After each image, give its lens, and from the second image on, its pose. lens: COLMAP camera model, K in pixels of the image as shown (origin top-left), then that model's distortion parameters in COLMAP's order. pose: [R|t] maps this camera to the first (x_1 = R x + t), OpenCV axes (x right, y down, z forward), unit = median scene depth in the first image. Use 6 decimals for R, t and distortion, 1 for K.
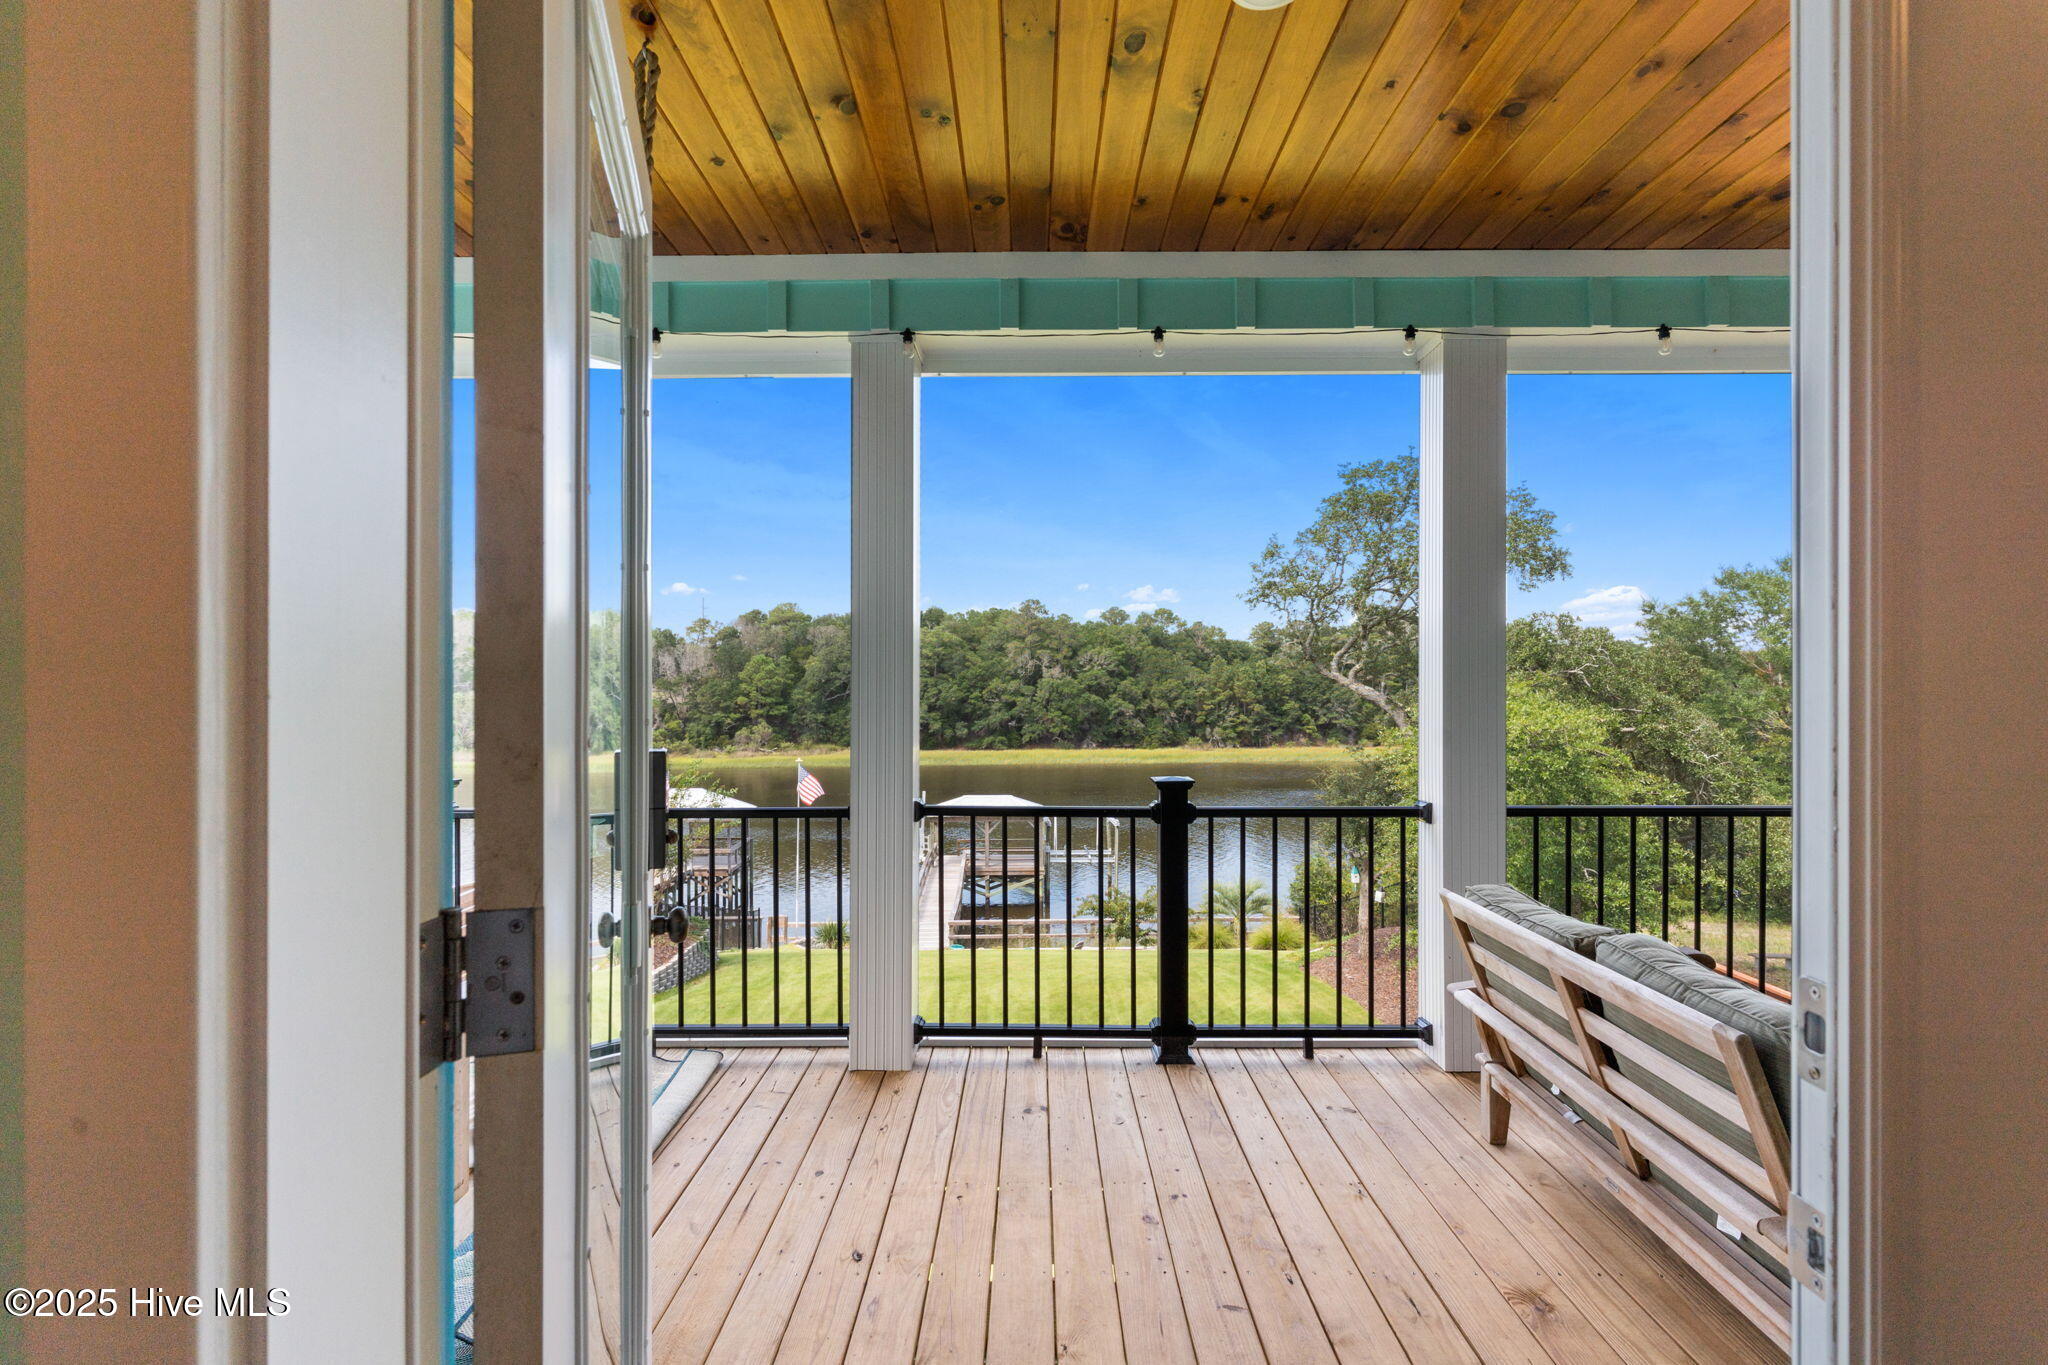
lens RADIAL K [[1001.4, 0, 1011.0], [0, 1001.4, 683.6], [0, 0, 1]] dist [0.004852, 0.000927]
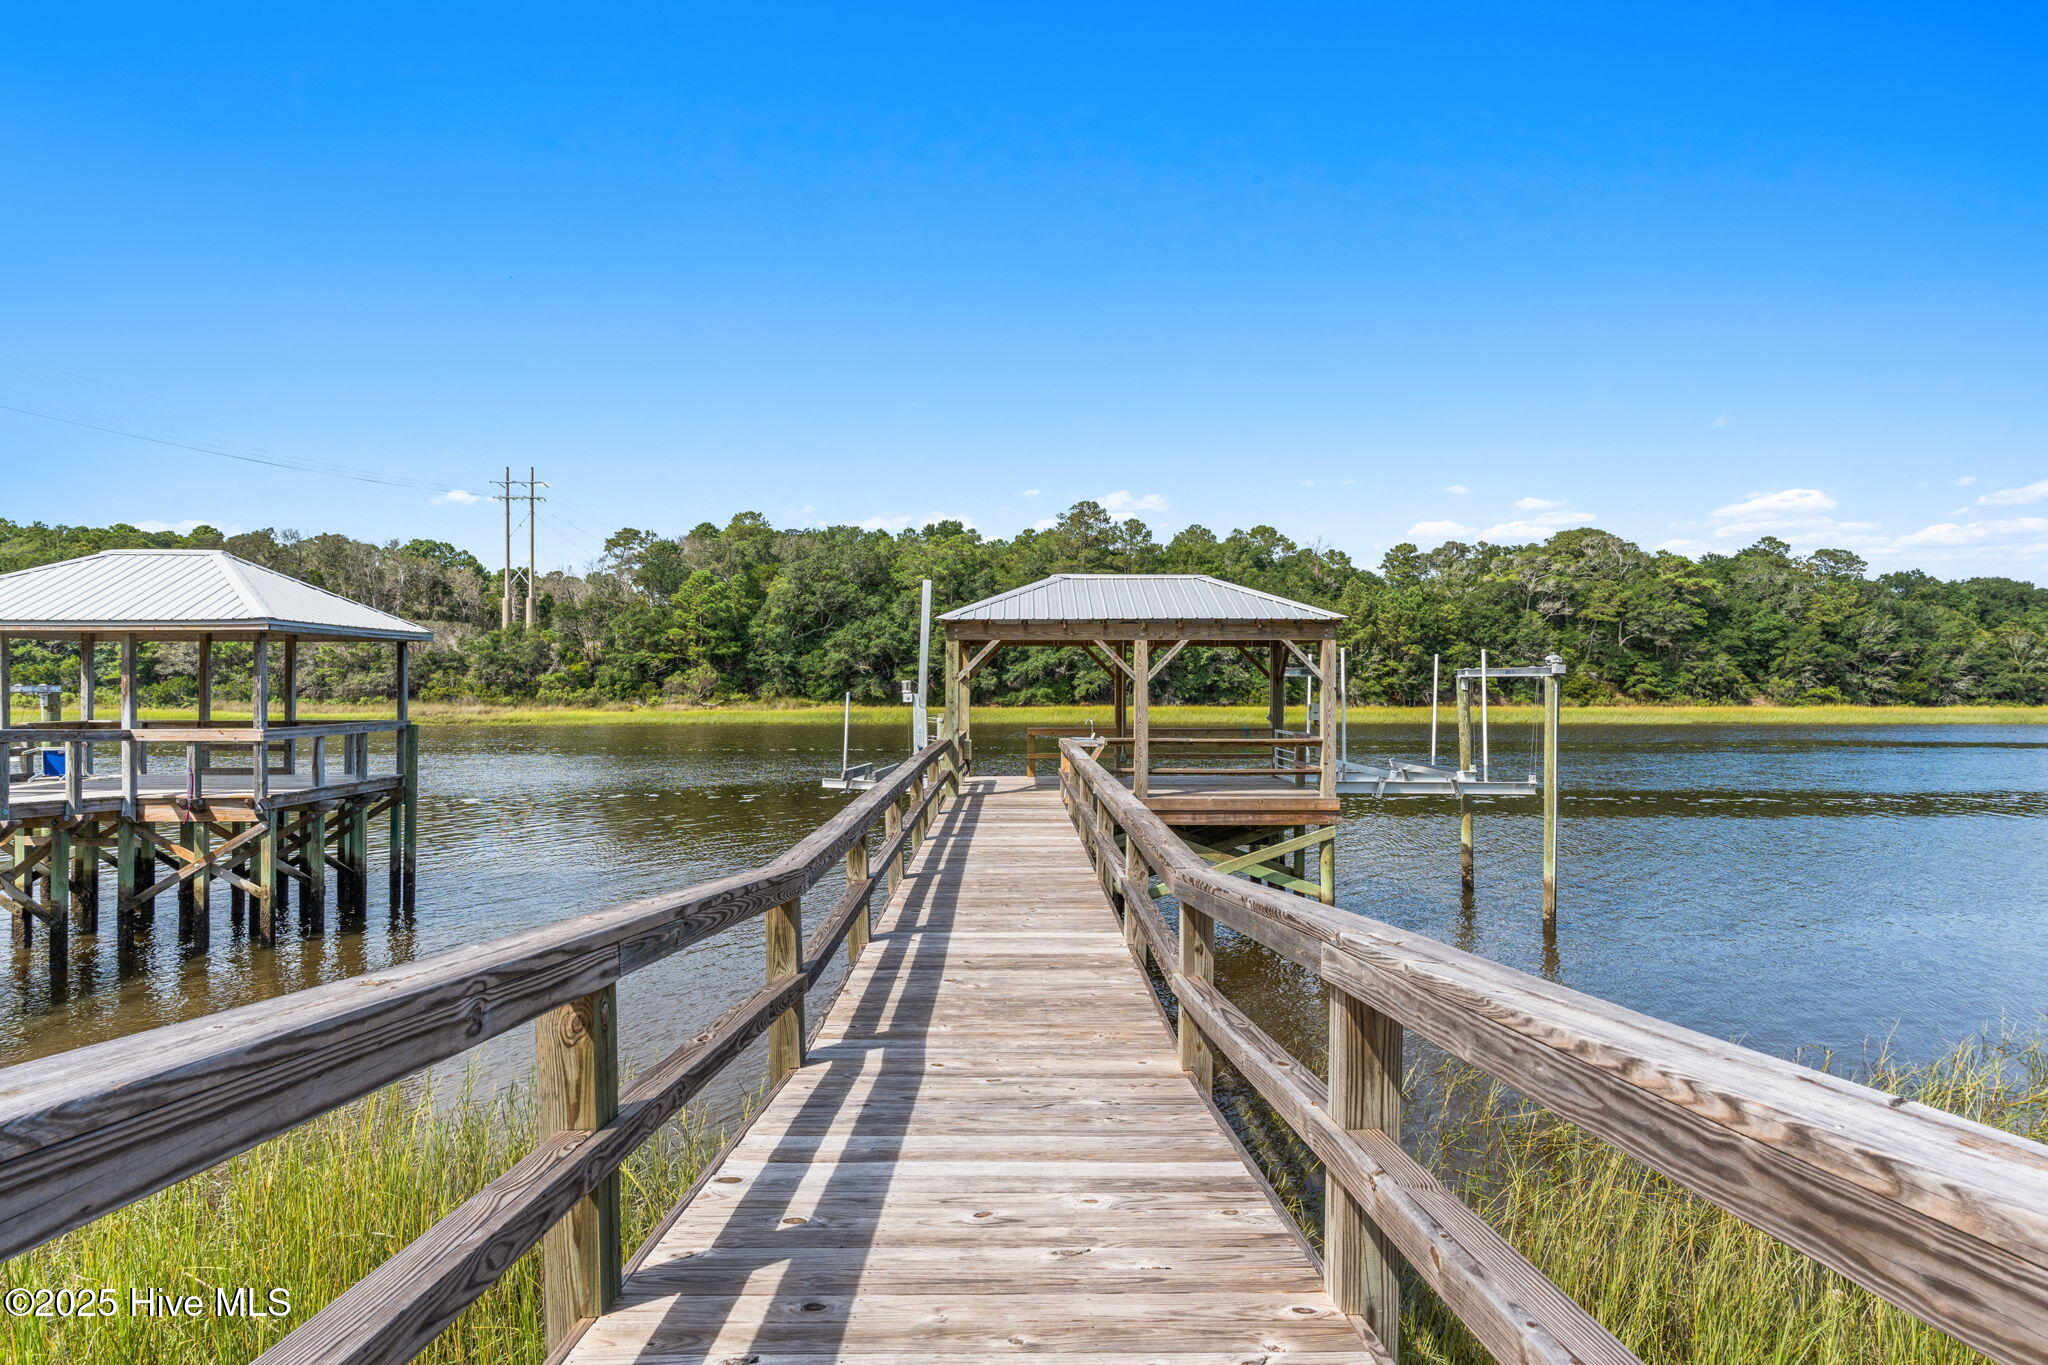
lens RADIAL K [[1001.4, 0, 994.3], [0, 1001.4, 721.4], [0, 0, 1]] dist [0.004852, 0.000927]
pose [[0.999719, 0.005460, -0.023059, -0.028909], [-0.005376, 0.999979, 0.003705, 0.073376], [0.023079, -0.003580, 0.999727, 0.300405]]
